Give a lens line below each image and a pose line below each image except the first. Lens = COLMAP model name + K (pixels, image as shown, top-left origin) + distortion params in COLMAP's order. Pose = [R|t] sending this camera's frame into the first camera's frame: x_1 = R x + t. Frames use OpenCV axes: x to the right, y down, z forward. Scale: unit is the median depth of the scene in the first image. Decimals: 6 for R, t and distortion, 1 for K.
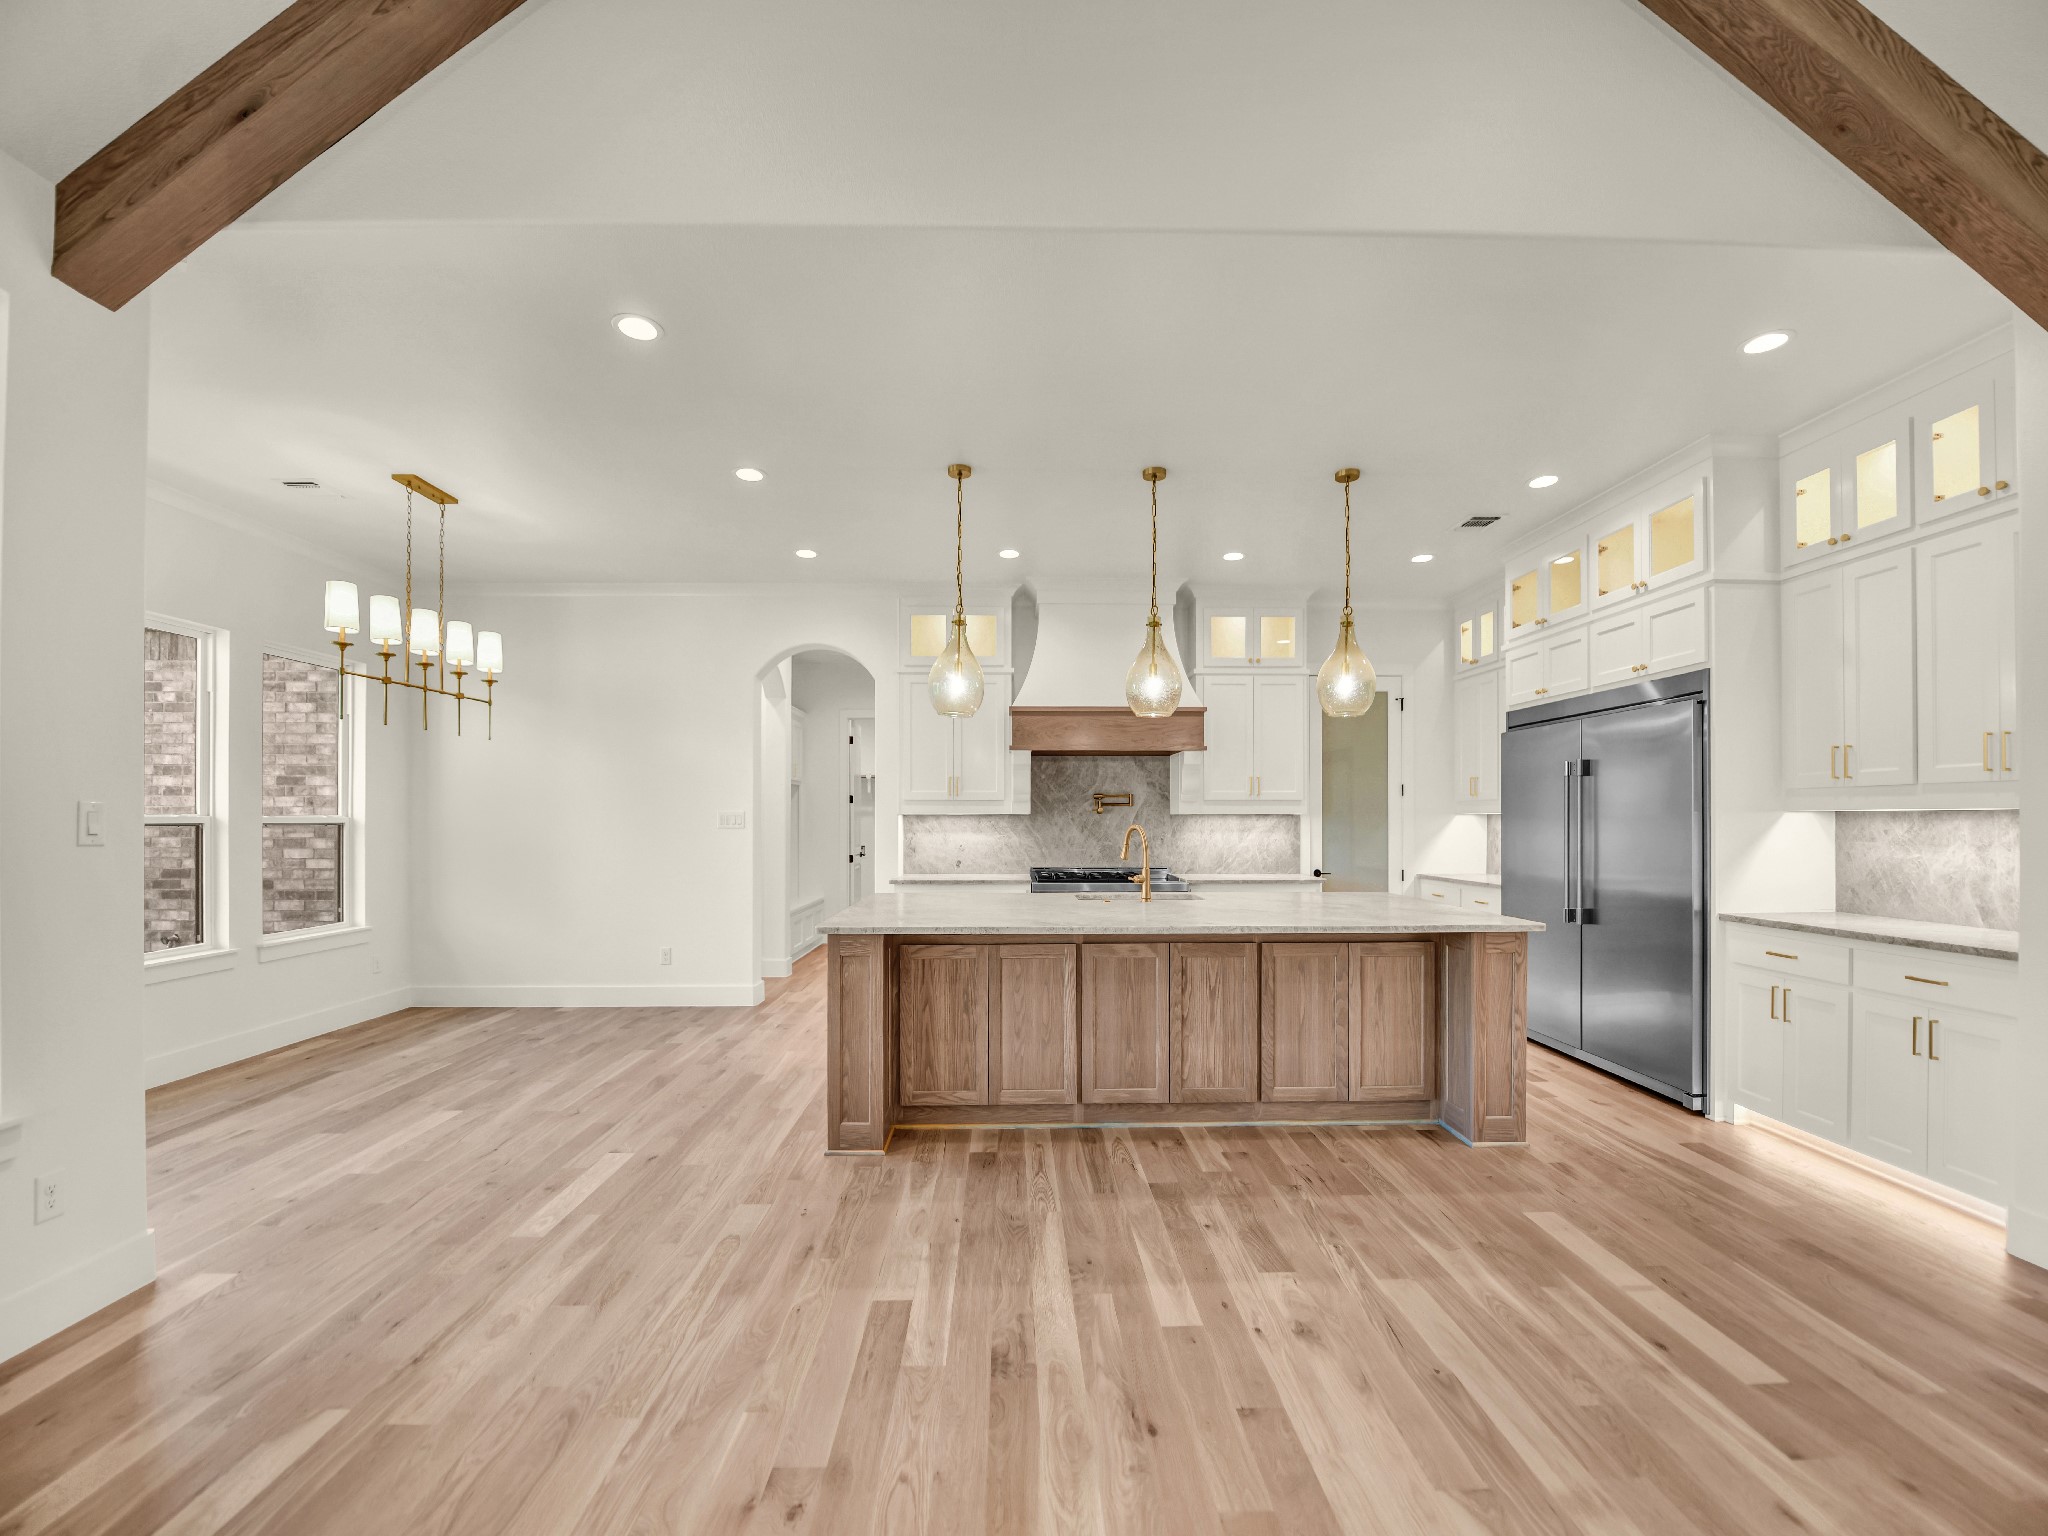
lens RADIAL K [[820.3, 0, 1035.4], [0, 820.3, 811.6], [0, 0, 1]] dist [-0.022519, 0.000572]
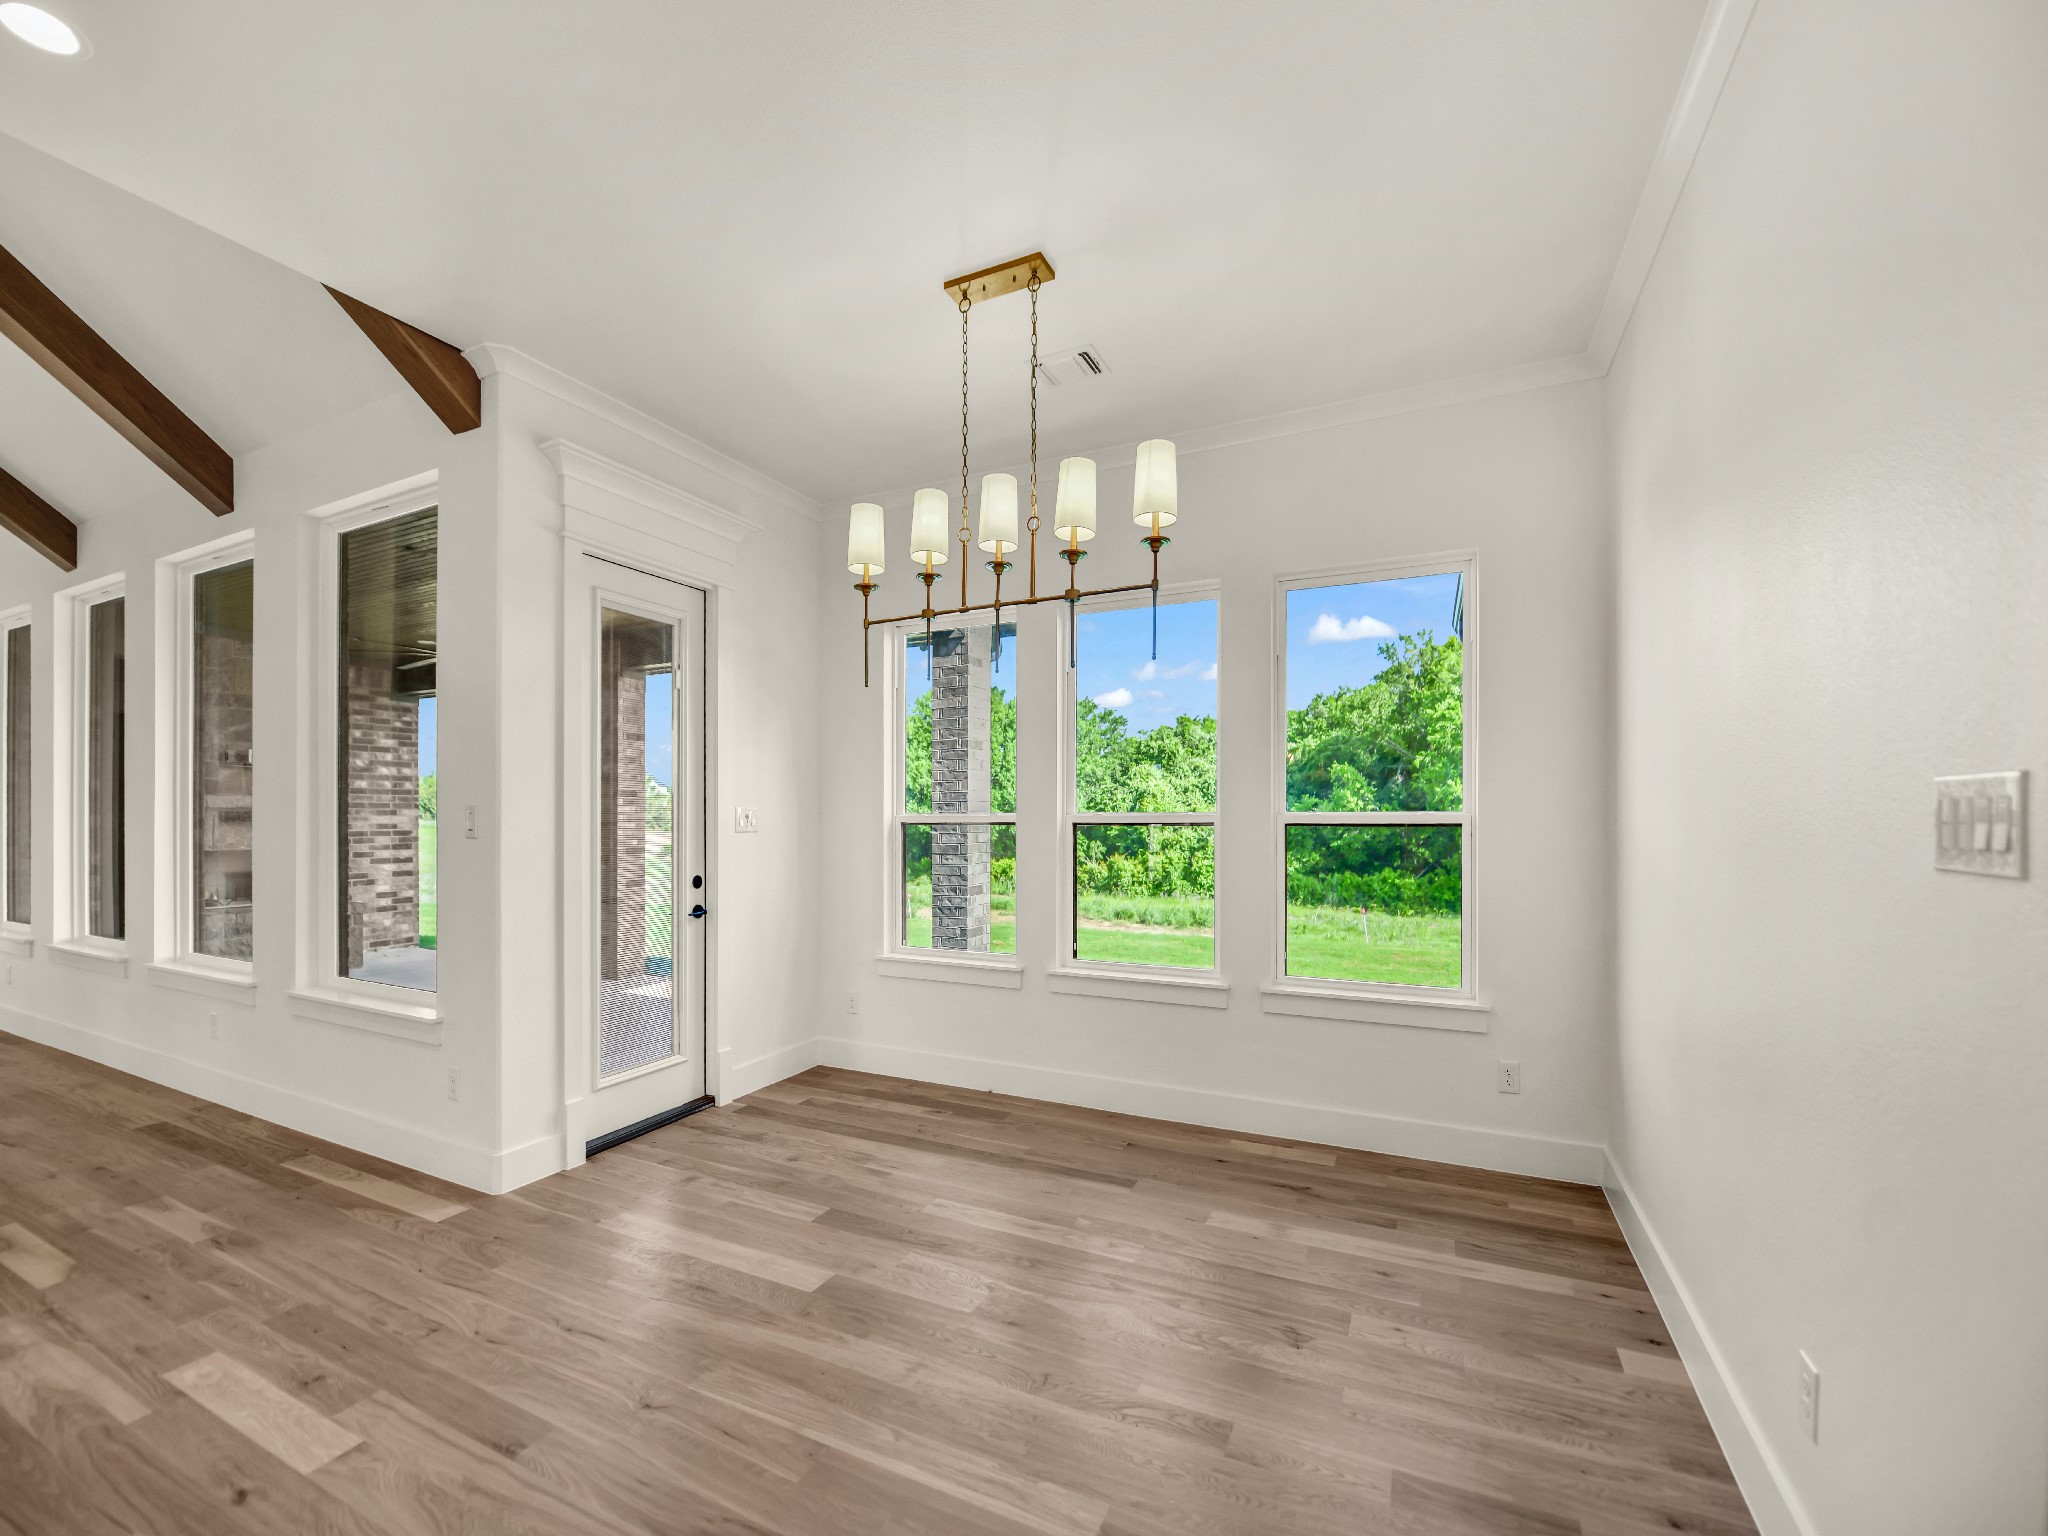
lens RADIAL K [[820.3, 0, 953.6], [0, 820.3, 816.3], [0, 0, 1]] dist [-0.022519, 0.000572]
pose [[-0.467620, -0.000134, -0.883929, -0.209601], [0.007242, 0.999966, -0.003983, 0.010812], [0.883900, -0.008264, -0.467603, 1.384586]]
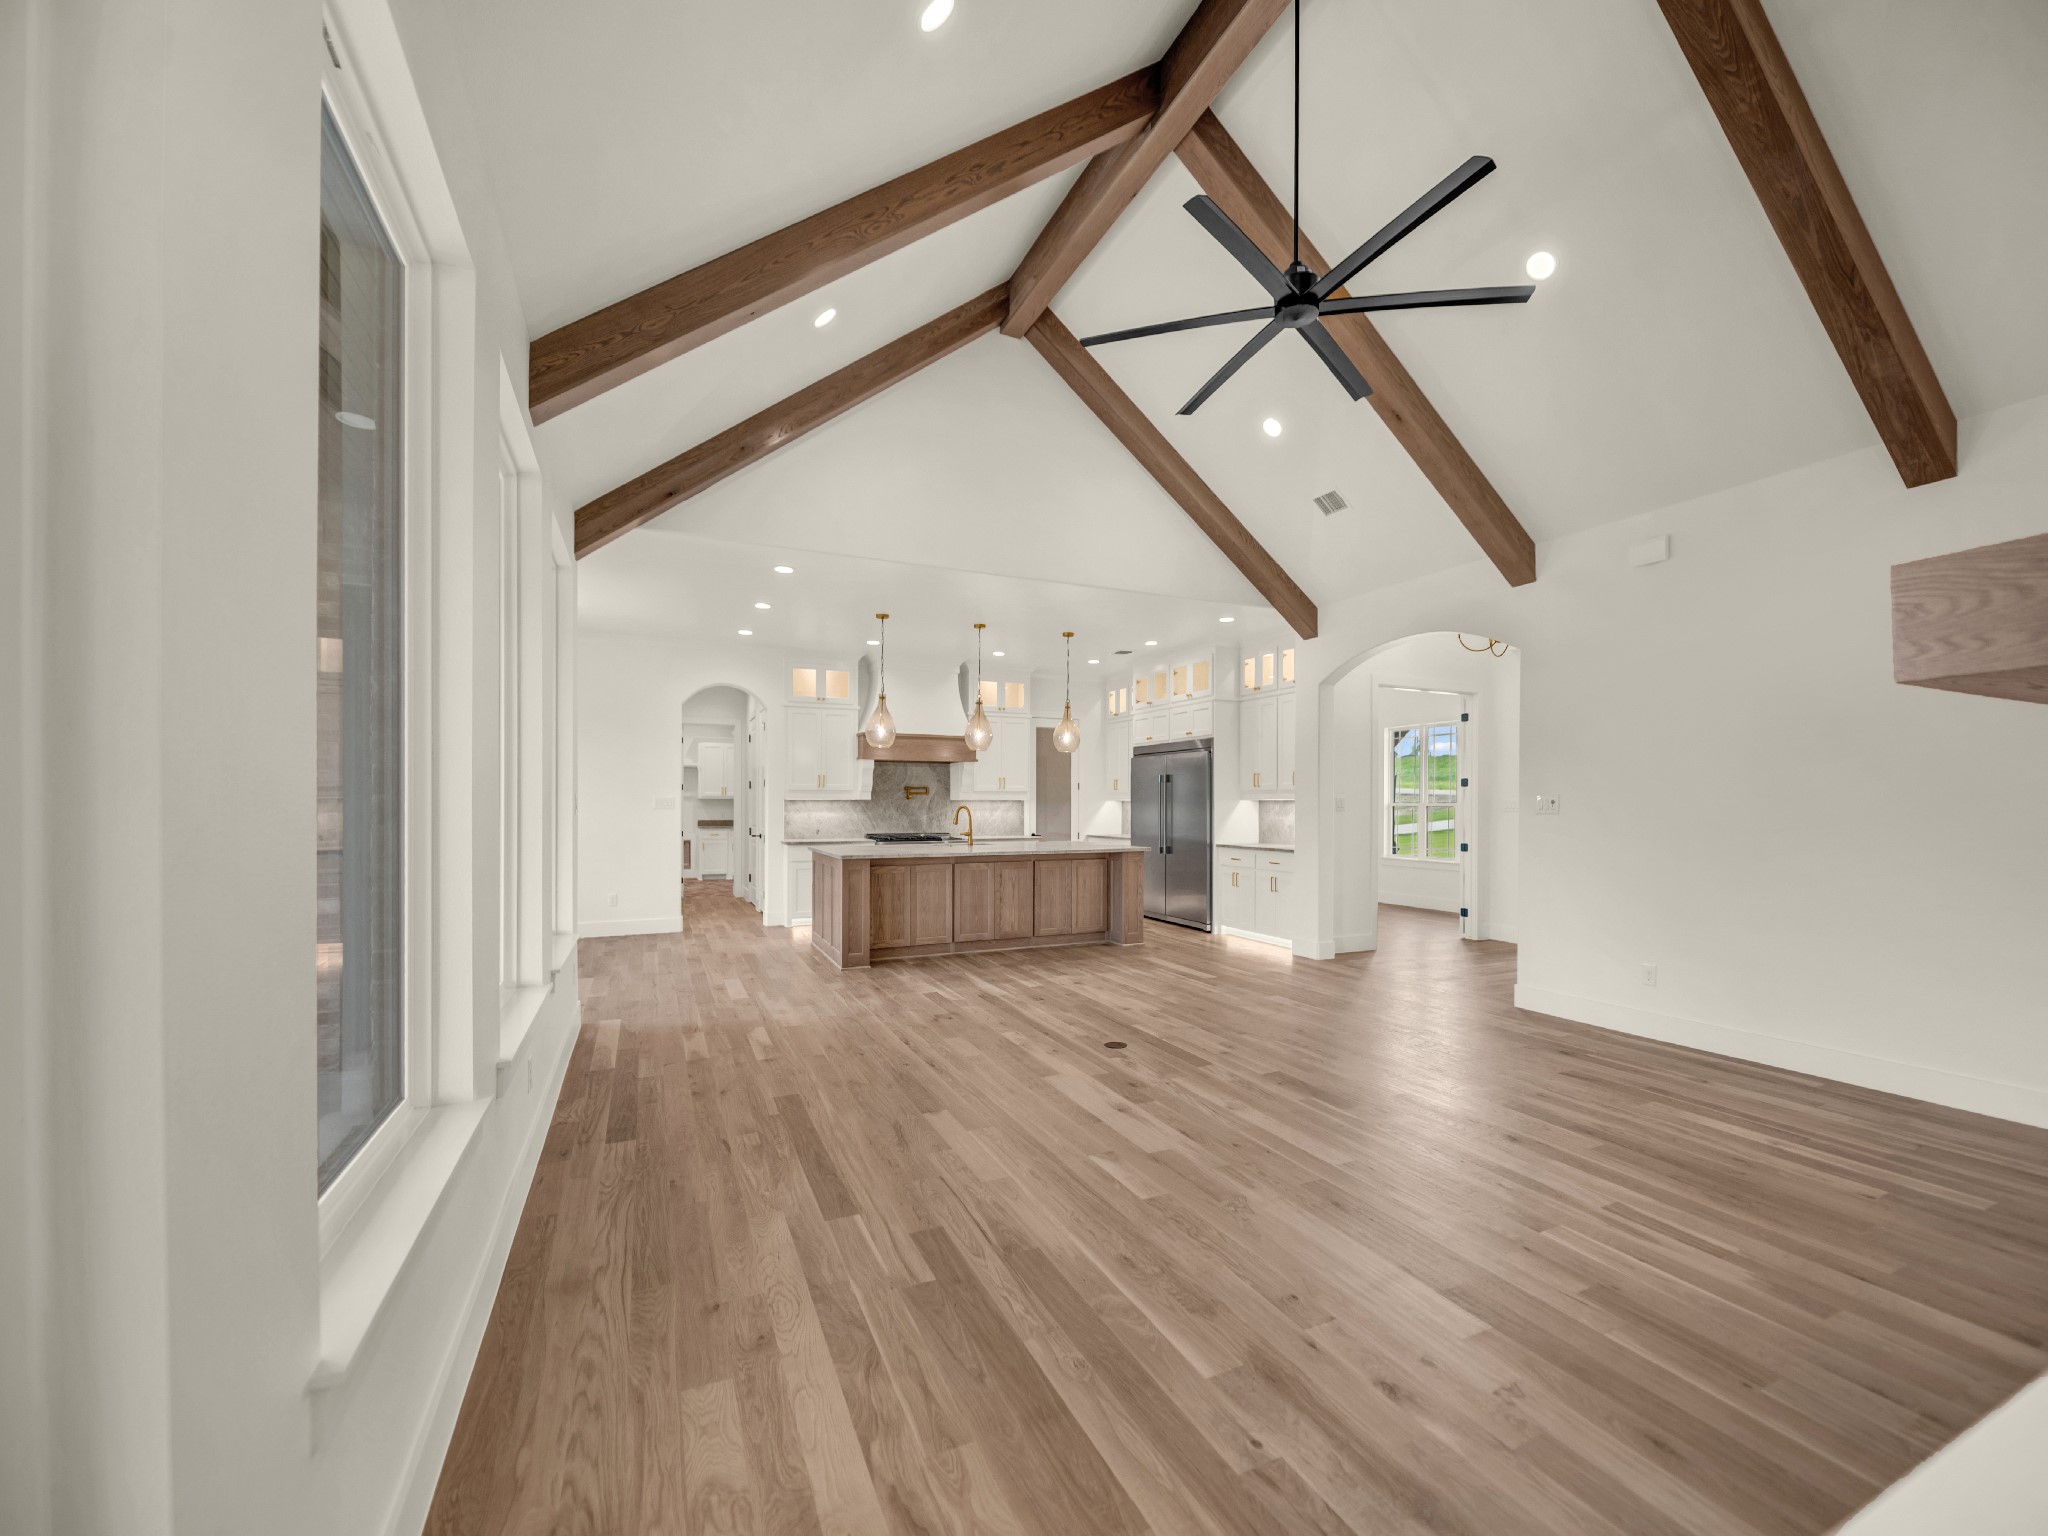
lens RADIAL K [[820.3, 0, 1039.3], [0, 820.3, 785.5], [0, 0, 1]] dist [-0.022519, 0.000572]
pose [[0.911480, 0.010790, 0.411203, -0.556126], [-0.005387, 0.999883, -0.014295, -0.005141], [-0.411309, 0.010814, 0.911432, -0.892147]]
